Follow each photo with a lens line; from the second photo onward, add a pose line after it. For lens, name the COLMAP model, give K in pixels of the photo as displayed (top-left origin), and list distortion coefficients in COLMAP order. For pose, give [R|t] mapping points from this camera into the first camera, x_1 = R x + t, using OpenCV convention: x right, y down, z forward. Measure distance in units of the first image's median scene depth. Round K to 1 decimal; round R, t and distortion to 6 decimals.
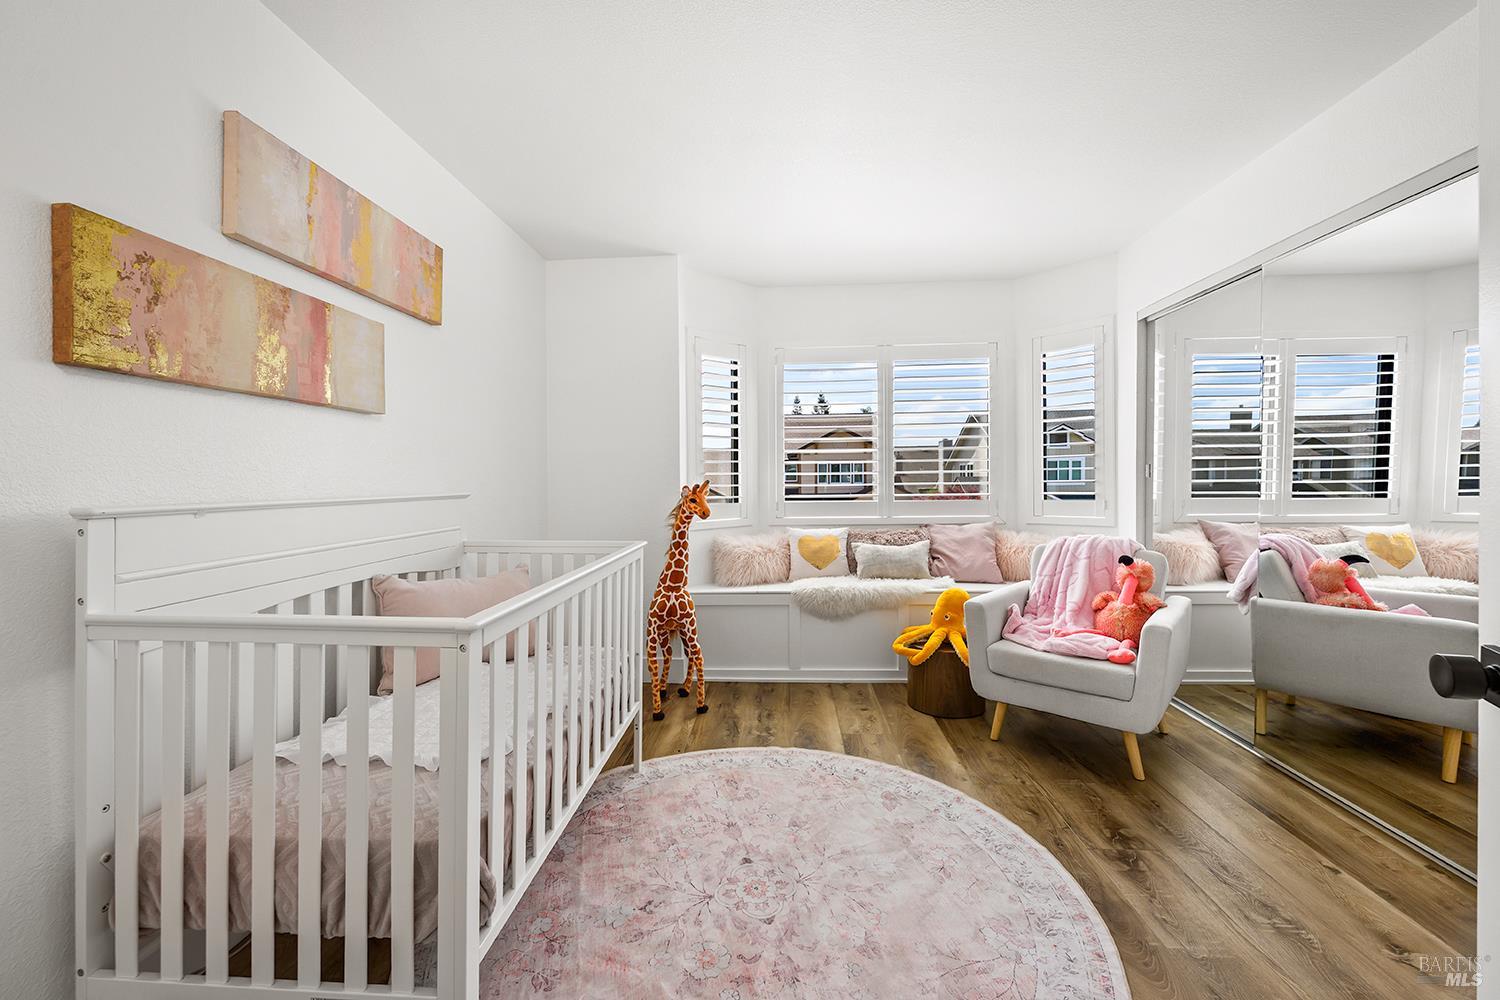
lens RADIAL K [[605.1, 0, 754.5], [0, 605.1, 481.1], [0, 0, 1]] dist [-0.001045, -0.000043]
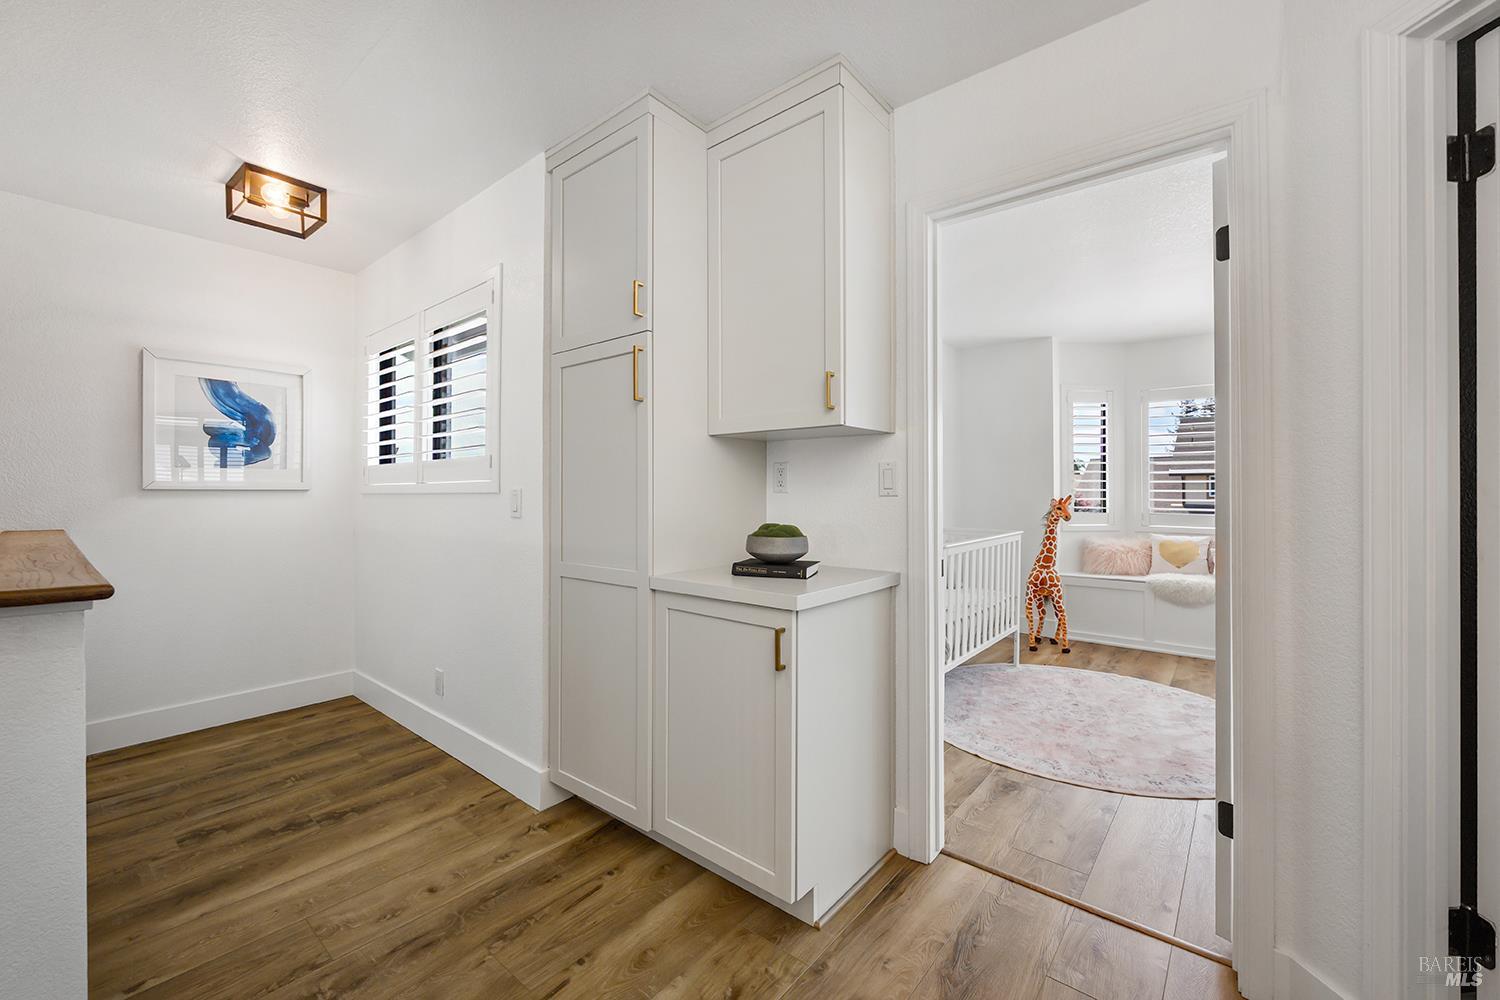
lens RADIAL K [[605.1, 0, 754.5], [0, 605.1, 481.1], [0, 0, 1]] dist [-0.001045, -0.000043]
pose [[0.805649, 0.002648, -0.592388, 0.174002], [-0.013989, 0.999796, -0.014556, -0.003339], [0.592228, 0.020014, 0.805522, -0.642438]]
